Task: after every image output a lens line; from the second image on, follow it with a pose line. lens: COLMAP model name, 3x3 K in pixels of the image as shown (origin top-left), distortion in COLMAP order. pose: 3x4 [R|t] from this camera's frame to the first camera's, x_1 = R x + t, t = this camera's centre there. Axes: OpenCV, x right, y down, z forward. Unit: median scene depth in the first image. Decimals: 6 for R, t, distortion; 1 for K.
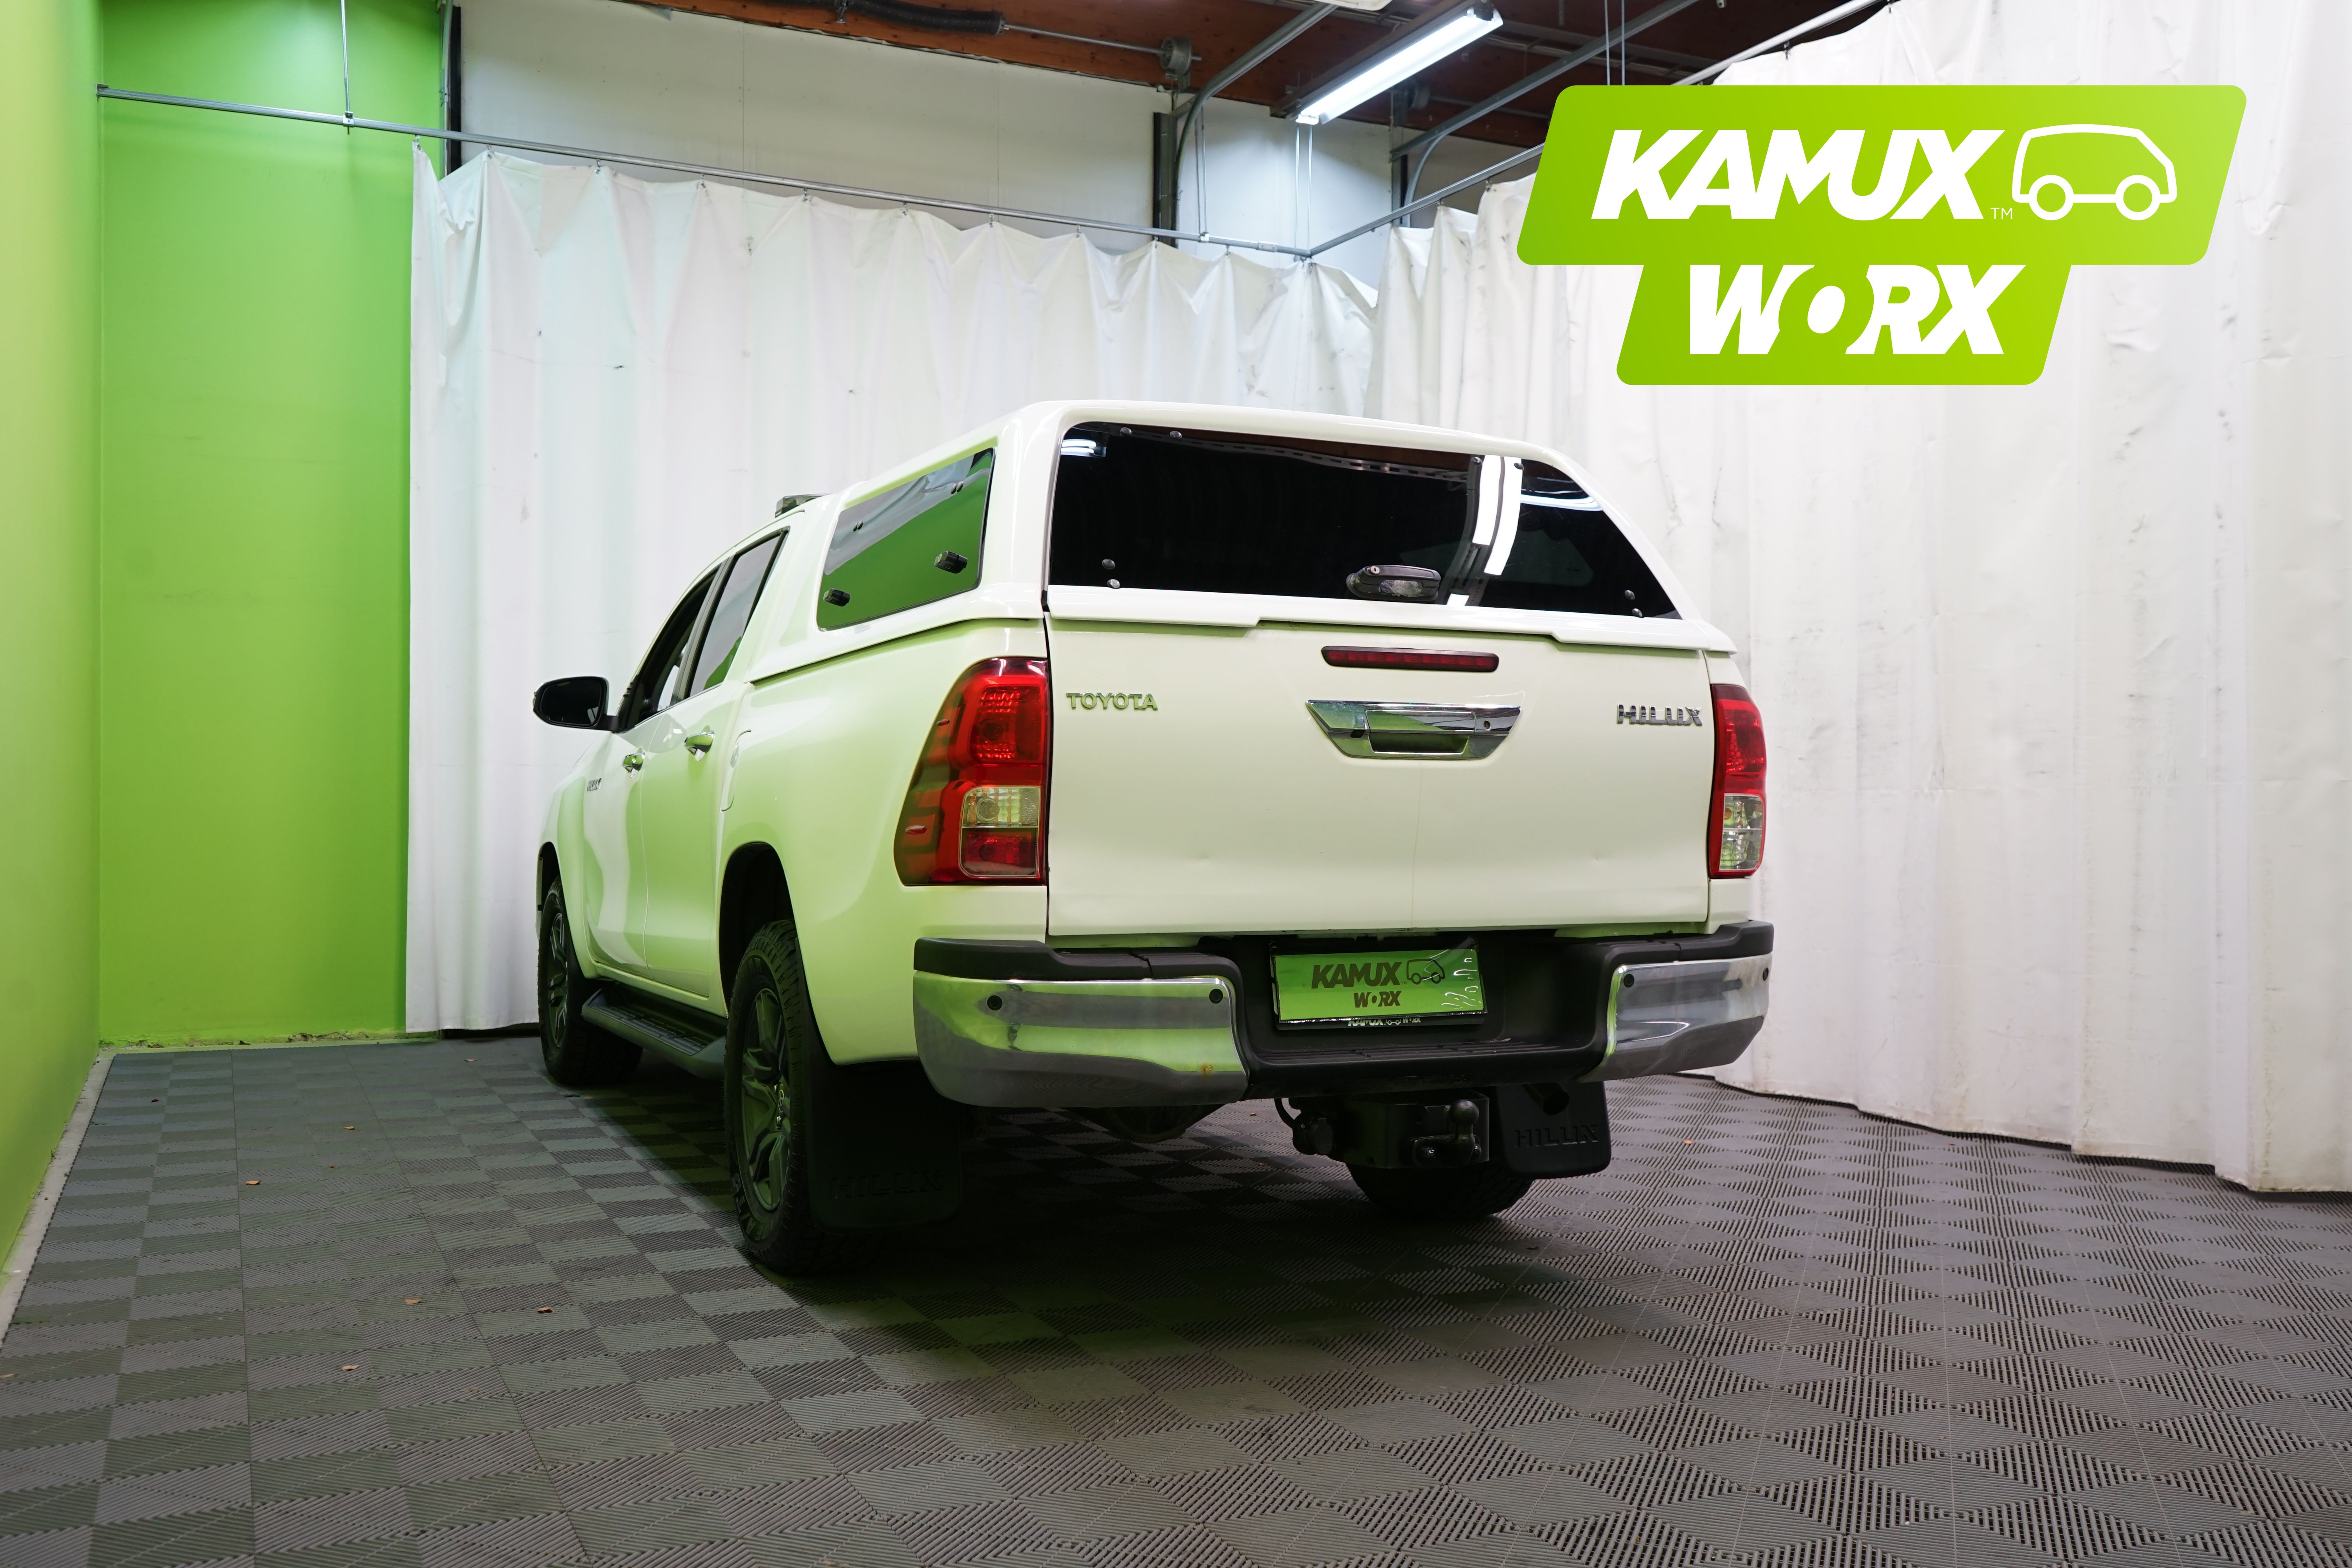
lens RADIAL K [[1976.5, 0, 1175.6], [0, 1976.5, 775.3], [0, 0, 1]] dist [0.008963, 0.005530]
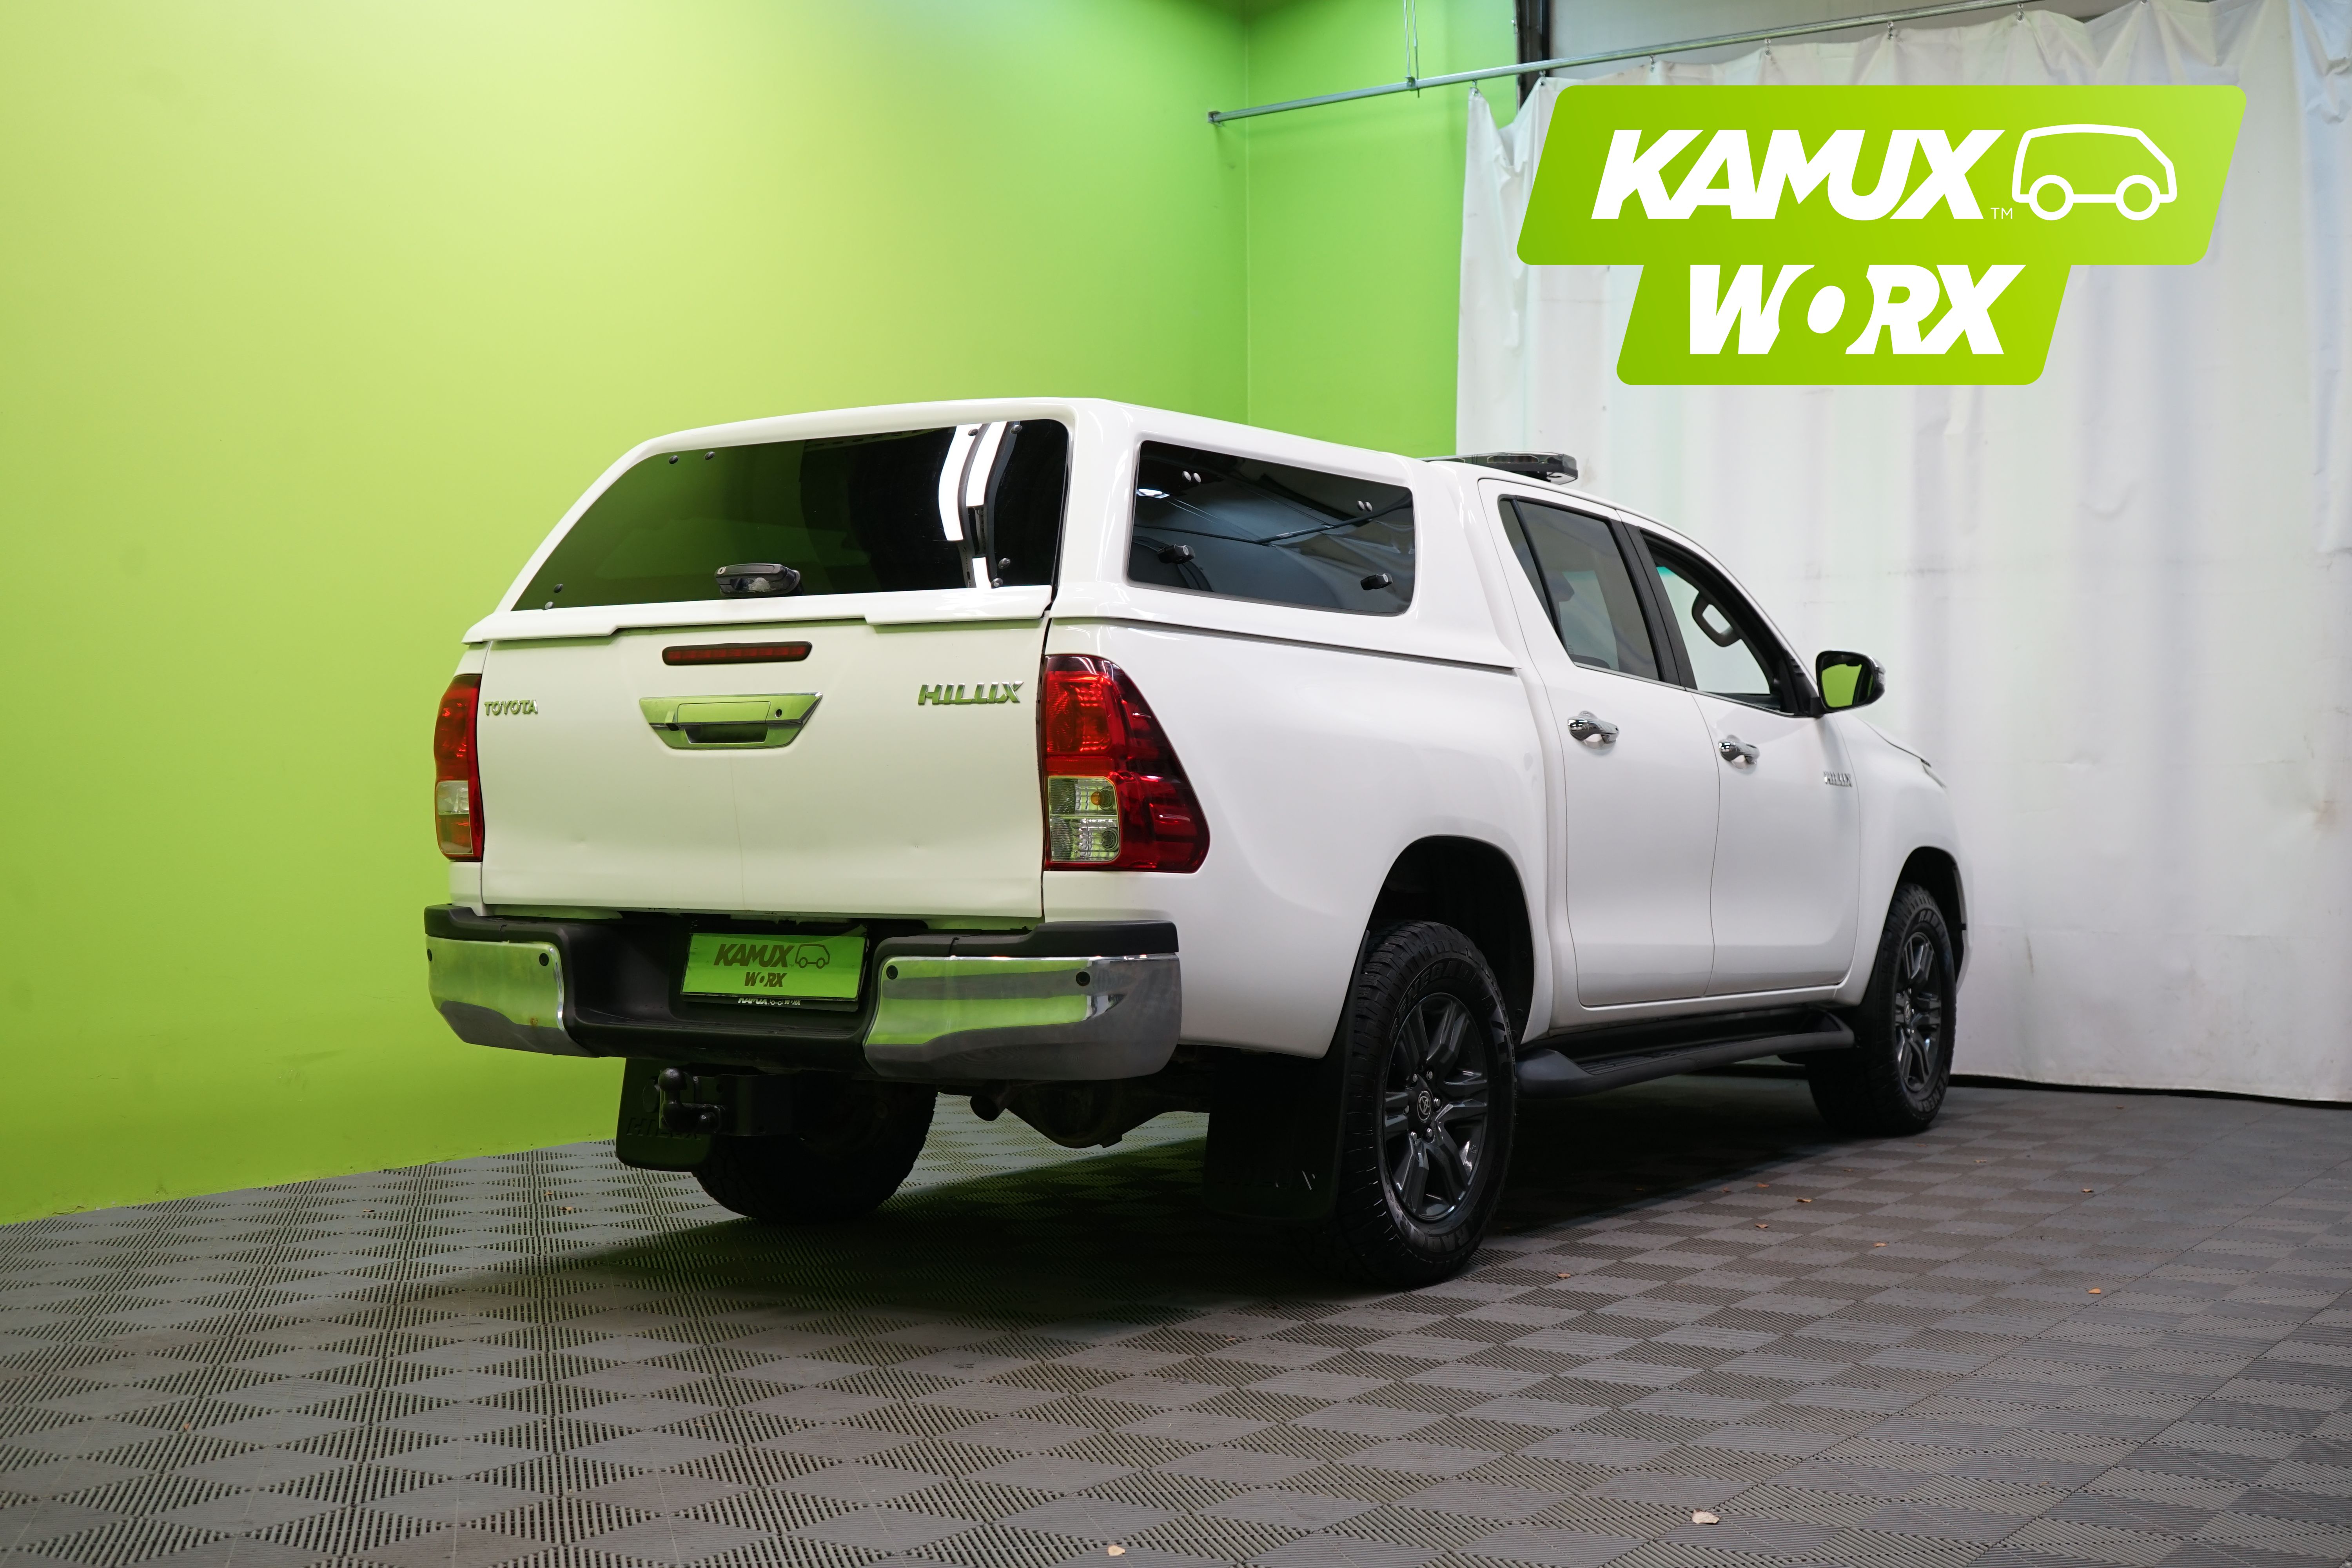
lens RADIAL K [[2853.1, 0, 1173.2], [0, 2853.1, 788.6], [0, 0, 1]] dist [-0.018911, 0.000000]
pose [[0.568369, -0.014219, -0.822651, 1.462670], [0.014237, 0.999871, -0.007446, 0.026940], [0.822650, -0.007480, 0.568498, 0.324461]]
